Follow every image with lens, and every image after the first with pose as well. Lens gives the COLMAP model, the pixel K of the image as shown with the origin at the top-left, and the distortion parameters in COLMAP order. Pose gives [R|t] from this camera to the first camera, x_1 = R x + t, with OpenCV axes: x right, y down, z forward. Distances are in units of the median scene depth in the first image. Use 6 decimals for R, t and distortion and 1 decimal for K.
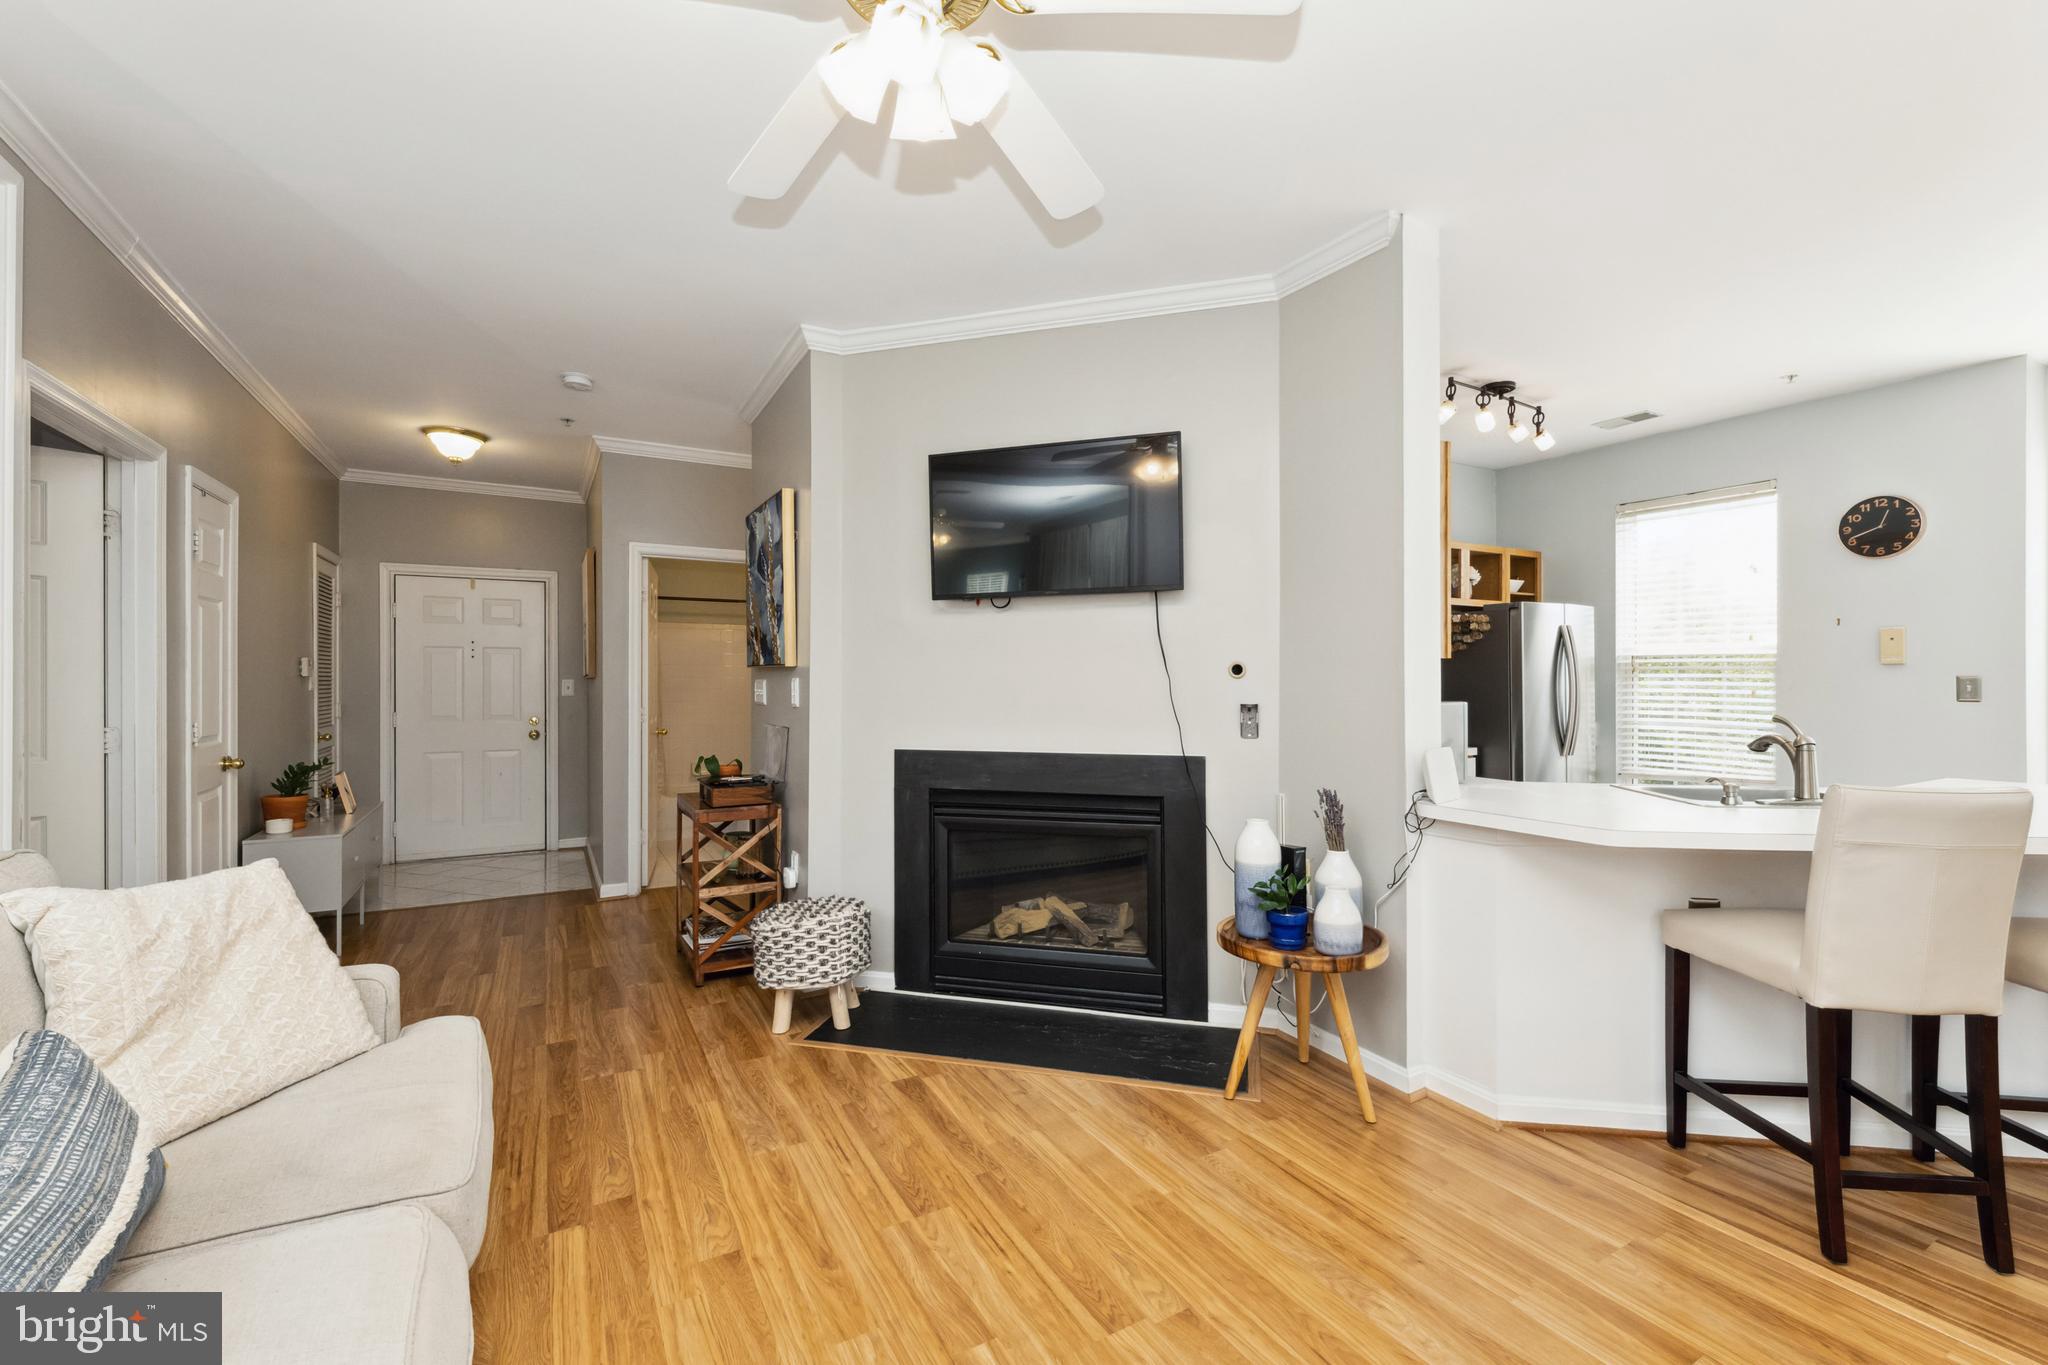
lens RADIAL K [[847.8, 0, 1024.0], [0, 847.8, 682.5], [0, 0, 1]] dist [0.002791, 0.000141]
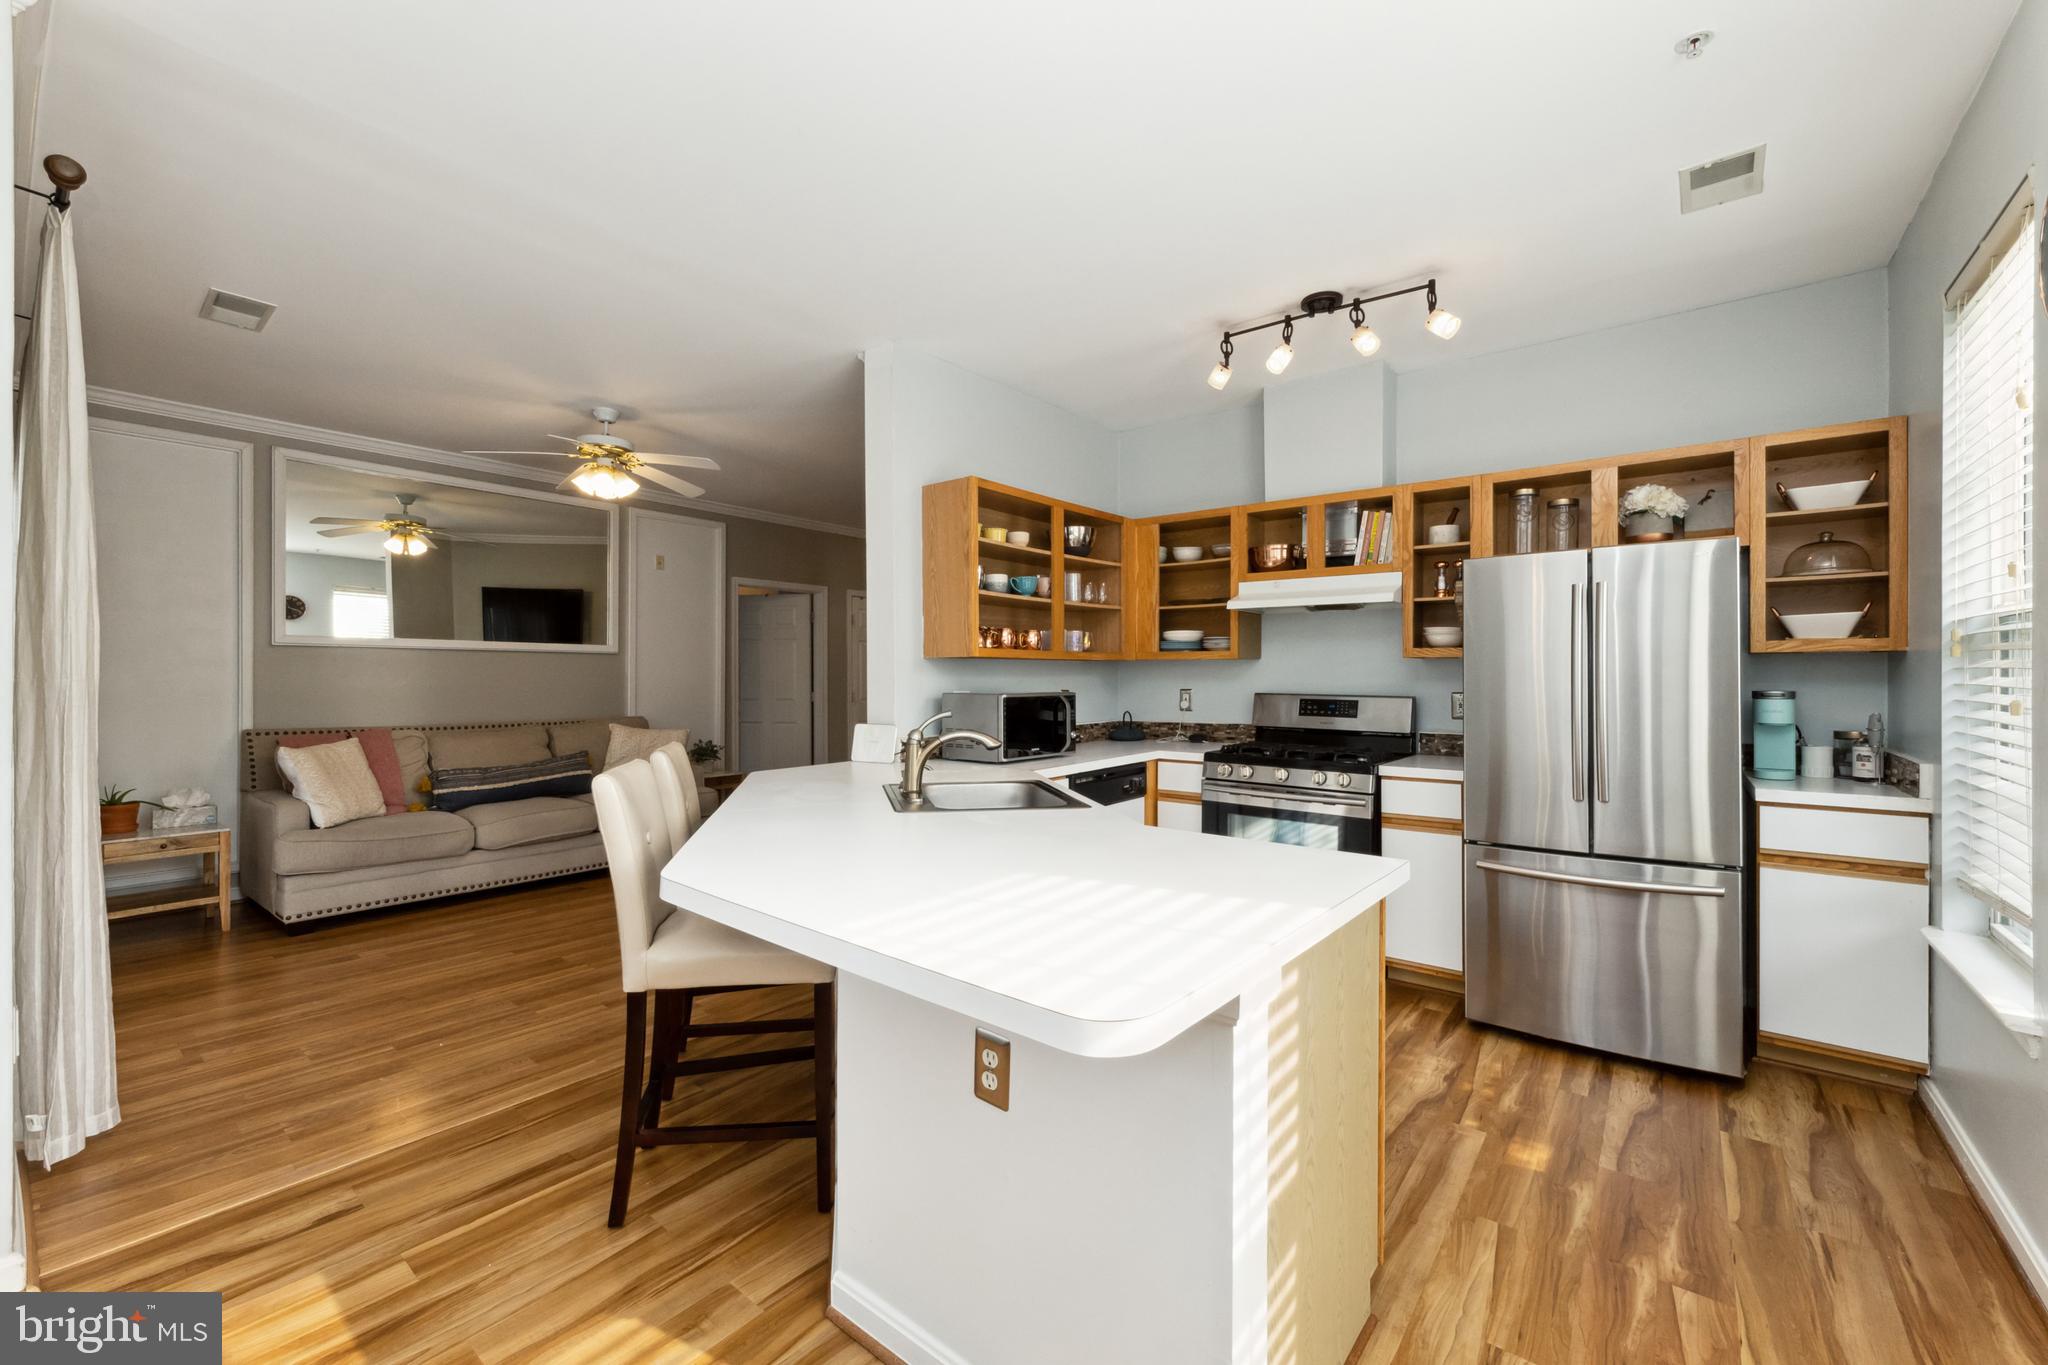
lens RADIAL K [[818.9, 0, 1020.6], [0, 818.9, 675.1], [0, 0, 1]] dist [0.000648, 0.000264]
pose [[0.369945, 0.000496, -0.929054, 1.222620], [-0.002560, 0.999997, -0.000486, -0.000991], [0.929050, 0.002558, 0.369945, 0.488000]]
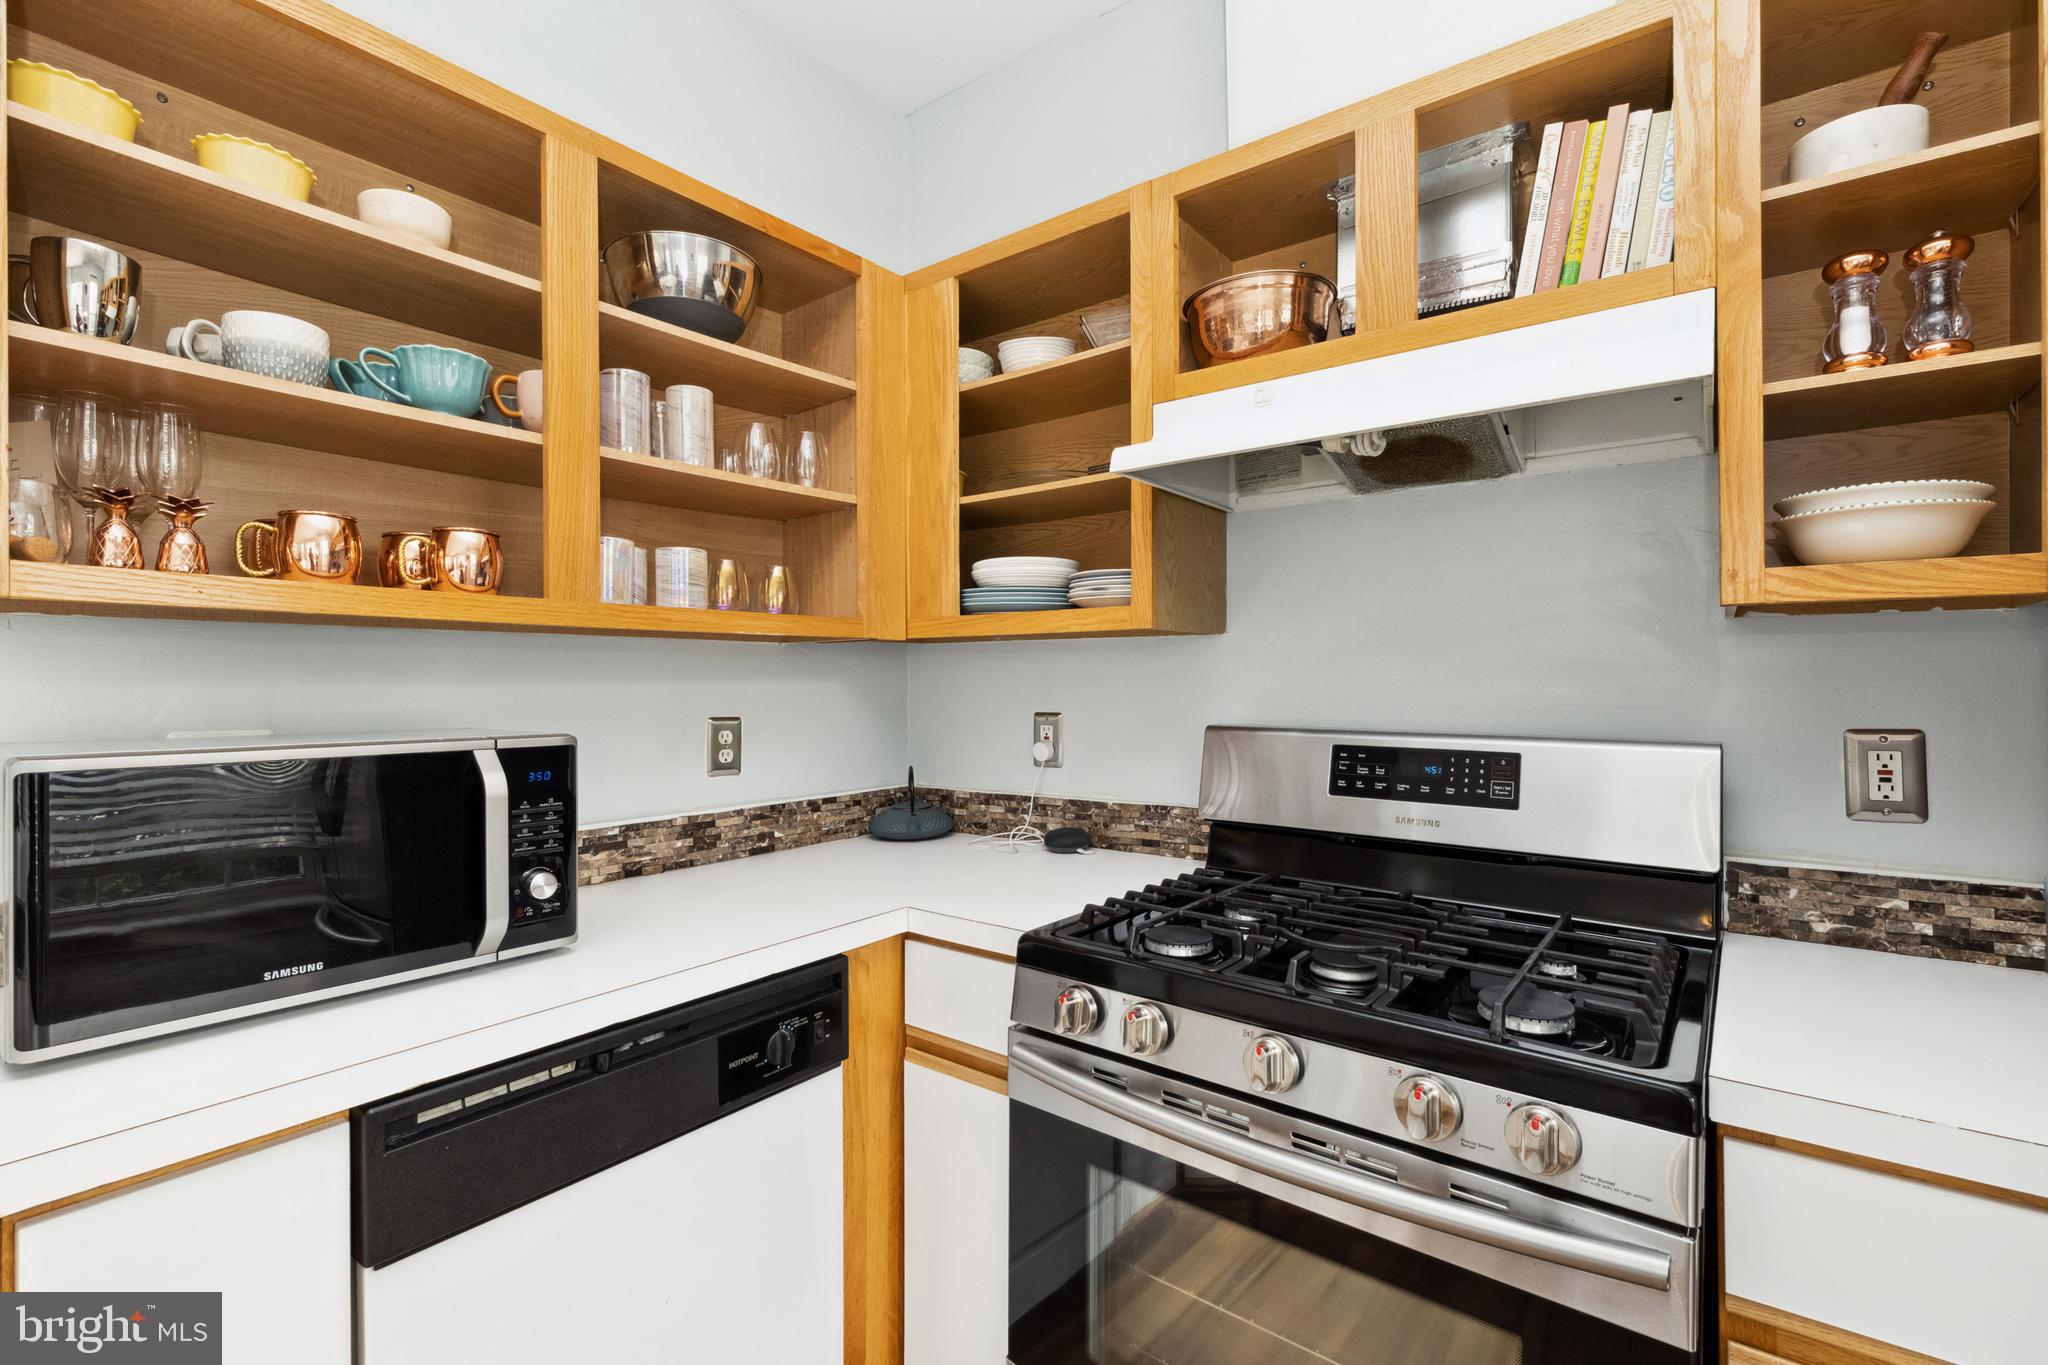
lens RADIAL K [[908.1, 0, 1014.6], [0, 908.1, 682.5], [0, 0, 1]] dist [0.000690, -0.000073]
pose [[0.377539, -0.002320, -0.925991, 0.698020], [0.001115, 0.999997, -0.002051, 0.001547], [0.925993, -0.000258, 0.377540, 0.927855]]
